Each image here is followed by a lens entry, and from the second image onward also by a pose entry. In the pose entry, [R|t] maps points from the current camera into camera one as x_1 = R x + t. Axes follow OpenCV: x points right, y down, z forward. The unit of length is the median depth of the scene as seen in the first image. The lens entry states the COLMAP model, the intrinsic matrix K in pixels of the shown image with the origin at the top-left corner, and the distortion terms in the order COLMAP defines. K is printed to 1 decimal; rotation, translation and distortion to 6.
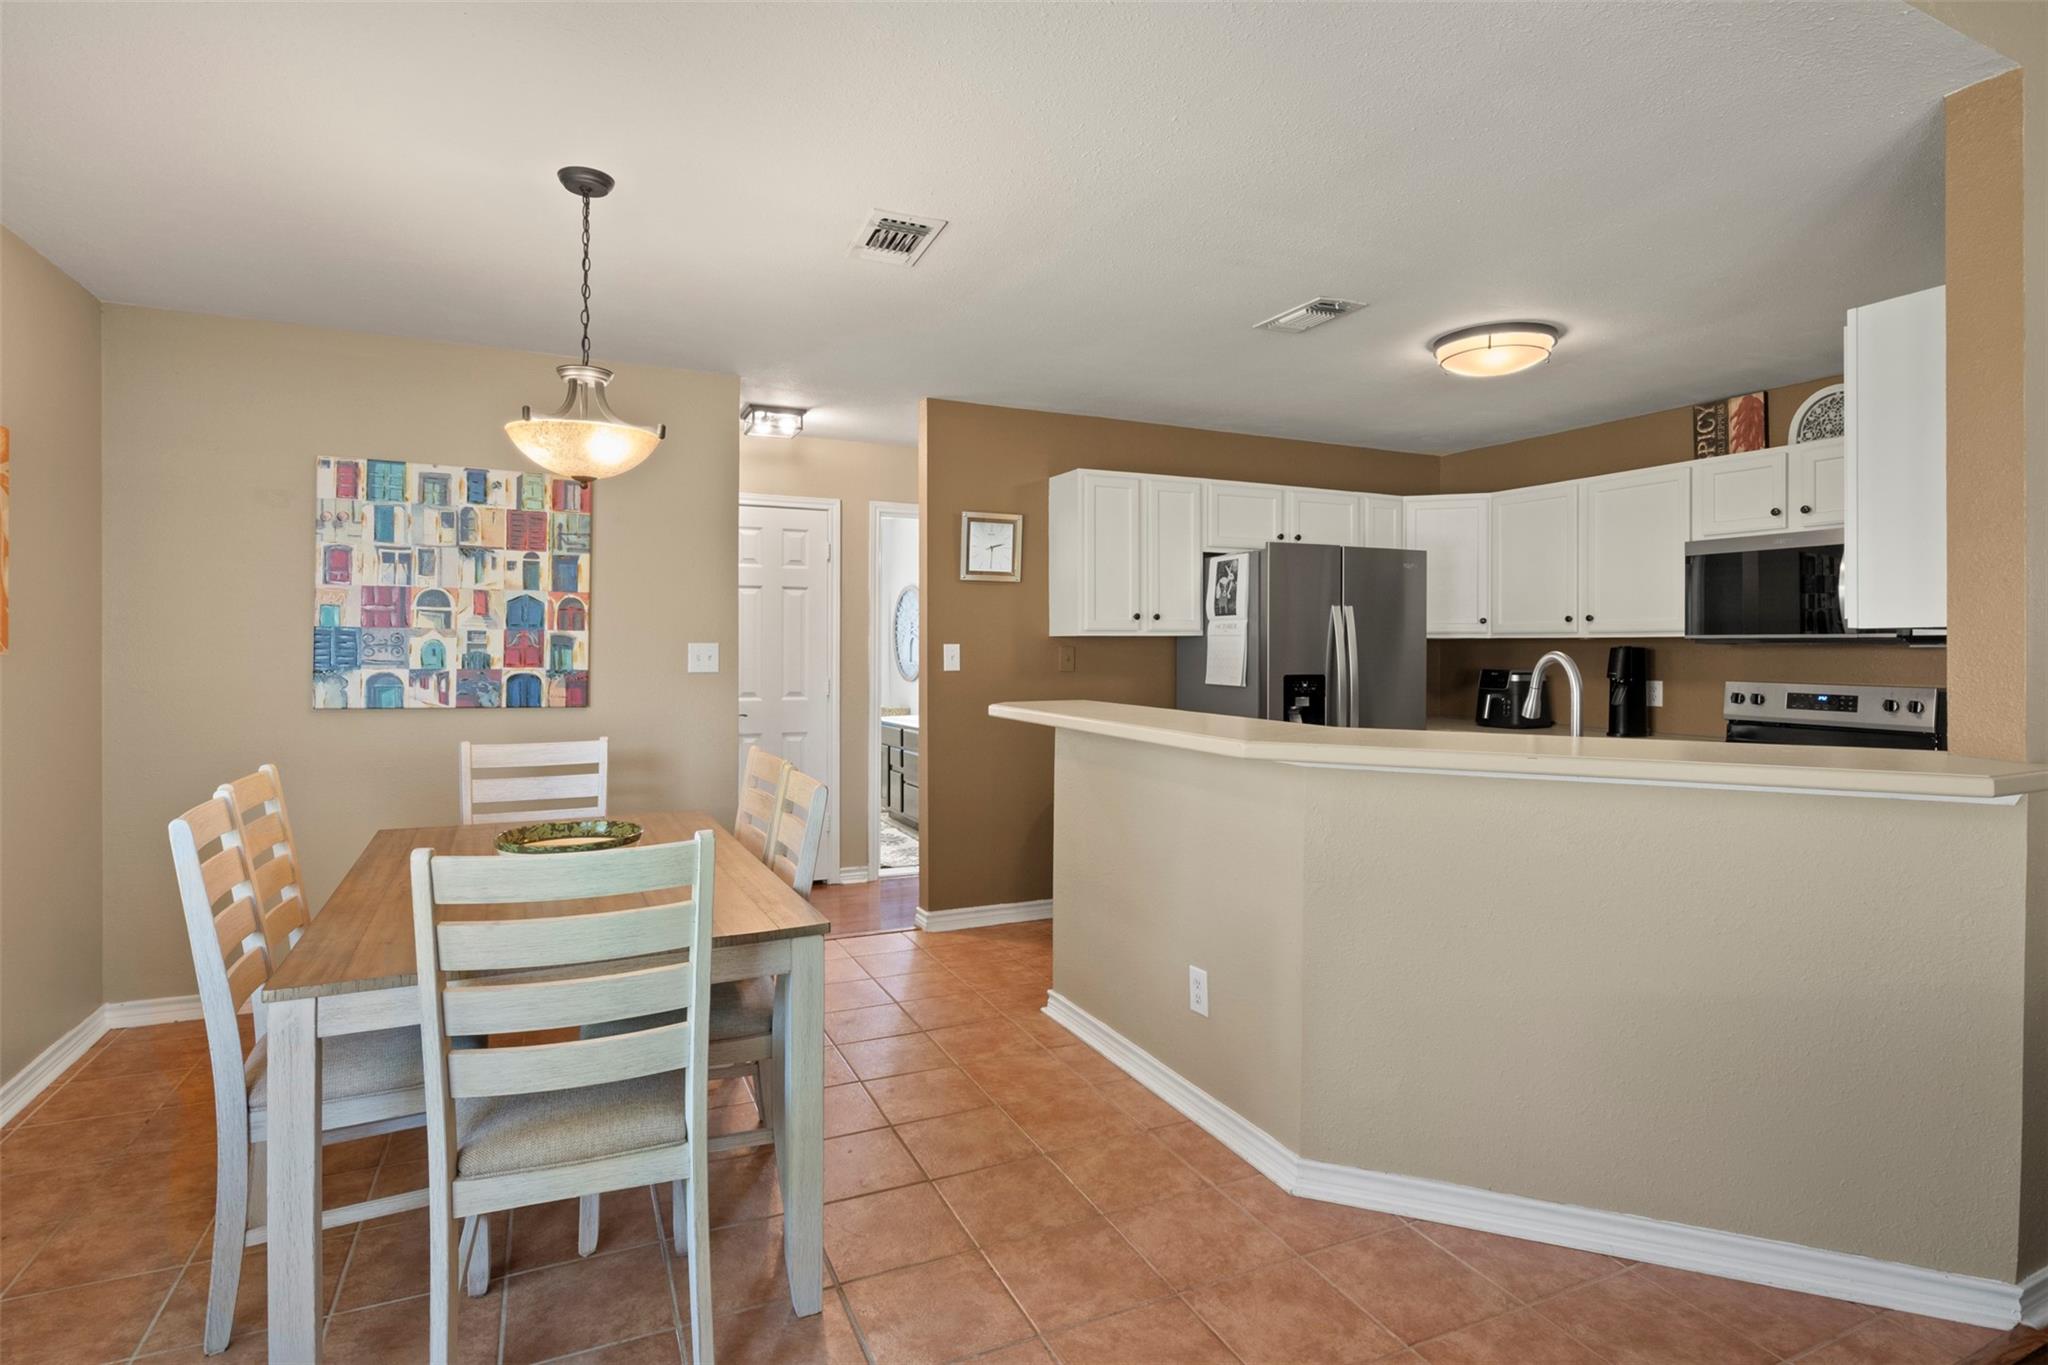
lens RADIAL K [[1027.5, 0, 1046.7], [0, 1027.5, 648.3], [0, 0, 1]] dist [-0.007634, -0.002139]
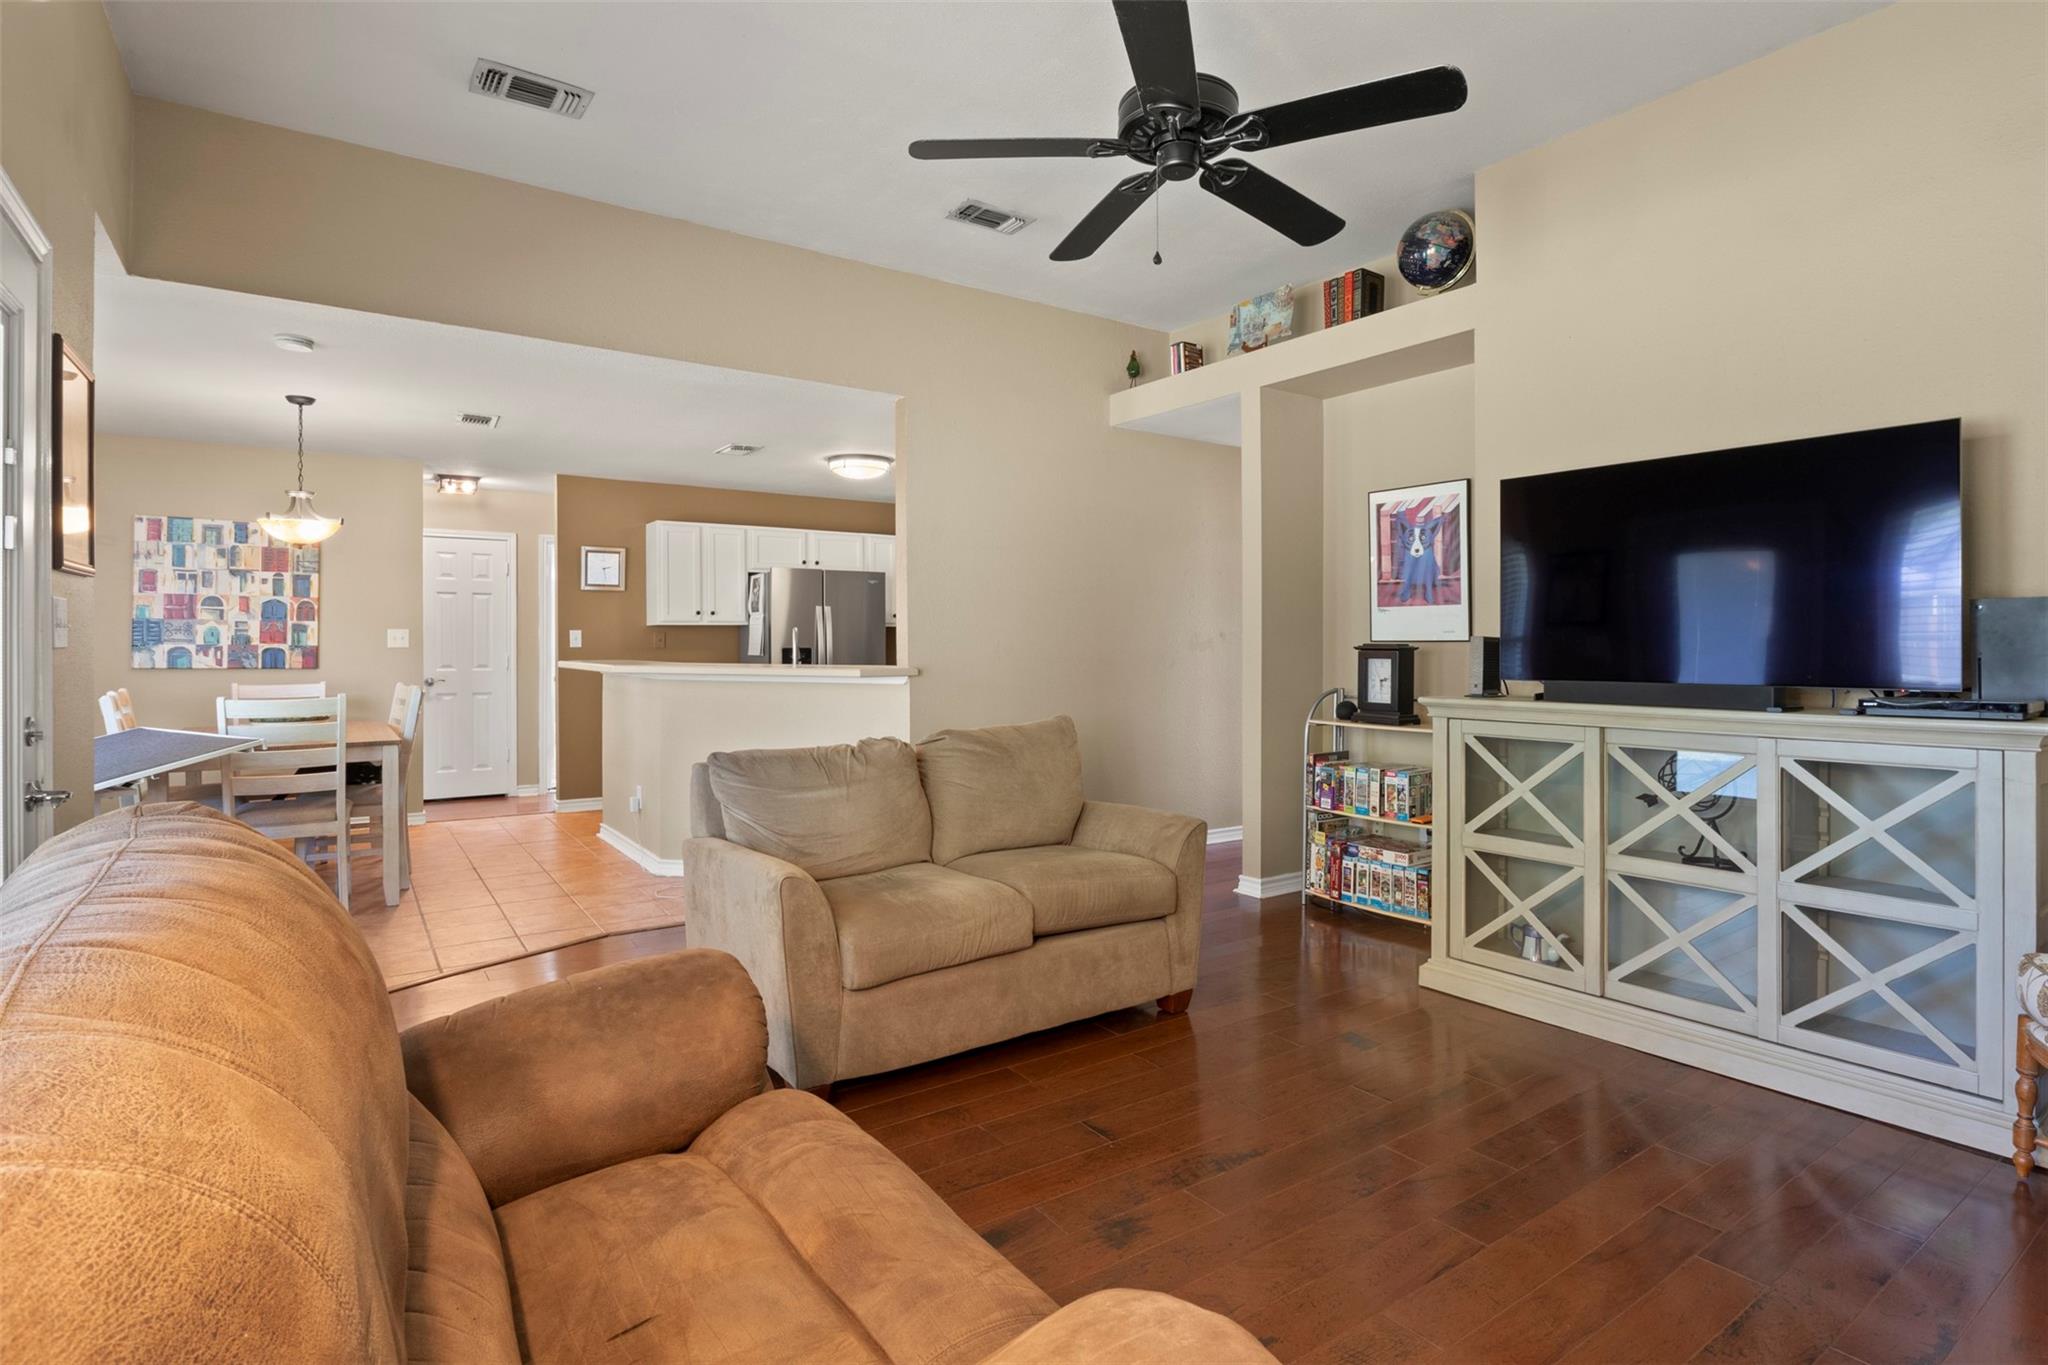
lens RADIAL K [[1027.5, 0, 1046.7], [0, 1027.5, 648.3], [0, 0, 1]] dist [-0.007634, -0.002139]
pose [[0.986688, -0.005570, 0.162530, 0.445449], [0.005734, 0.999983, -0.000539, 0.034398], [-0.162524, 0.001464, 0.986703, -0.815422]]
